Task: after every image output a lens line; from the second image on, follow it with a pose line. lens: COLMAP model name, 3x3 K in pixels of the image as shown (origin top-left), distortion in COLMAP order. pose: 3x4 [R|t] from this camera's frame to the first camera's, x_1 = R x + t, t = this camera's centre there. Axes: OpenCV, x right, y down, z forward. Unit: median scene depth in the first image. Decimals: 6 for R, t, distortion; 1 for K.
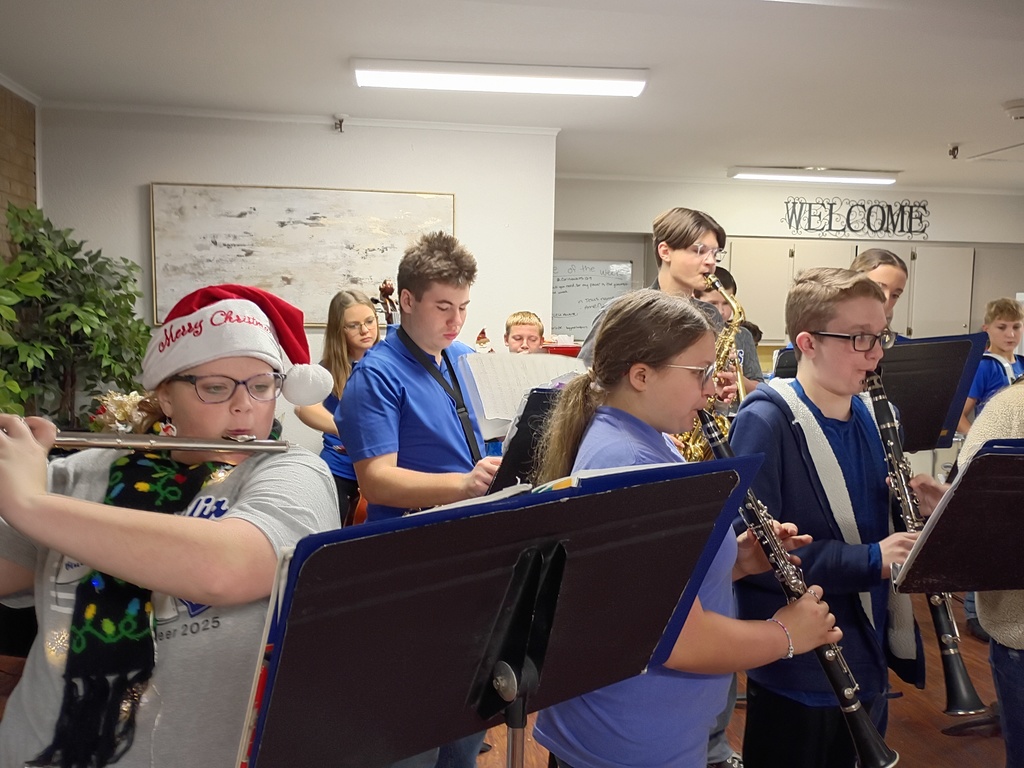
lens RADIAL K [[835.2, 0, 497.7], [0, 835.2, 378.7], [0, 0, 1]] dist [0.005931, -0.042286]
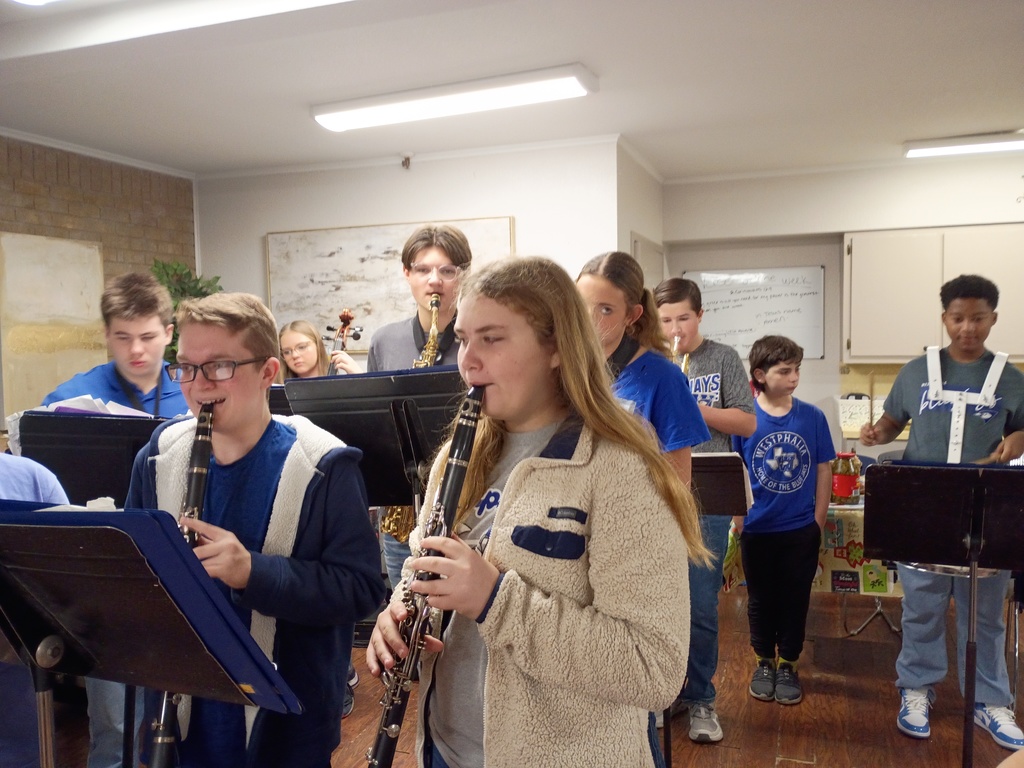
lens RADIAL K [[835.2, 0, 497.7], [0, 835.2, 378.7], [0, 0, 1]] dist [0.005931, -0.042286]
pose [[0.867838, -0.004150, -0.496829, 0.330521], [-0.006774, 0.999773, -0.020184, -0.006728], [0.496800, 0.020882, 0.867614, 0.107810]]
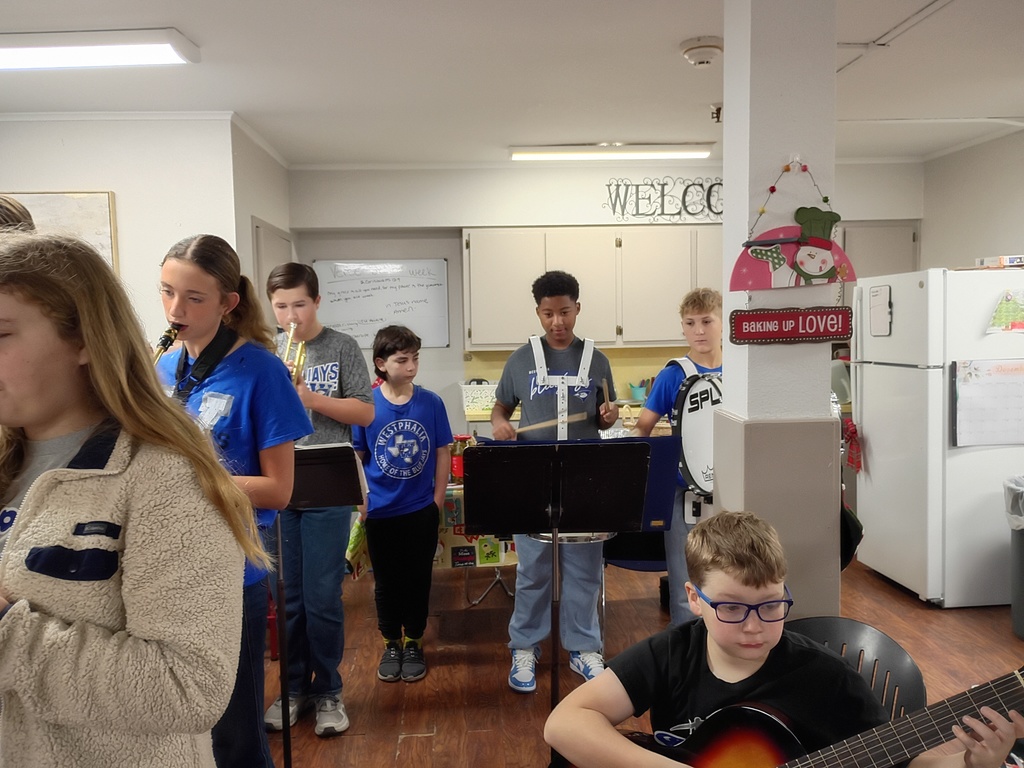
lens RADIAL K [[839.9, 0, 512.0], [0, 839.9, 384.0], [0, 0, 1]] dist [-0.001865, -0.004984]
pose [[0.995774, -0.025574, -0.088210, 0.345558], [0.025874, 0.999663, 0.002254, -0.007082], [0.088122, -0.004527, 0.996099, 0.119813]]
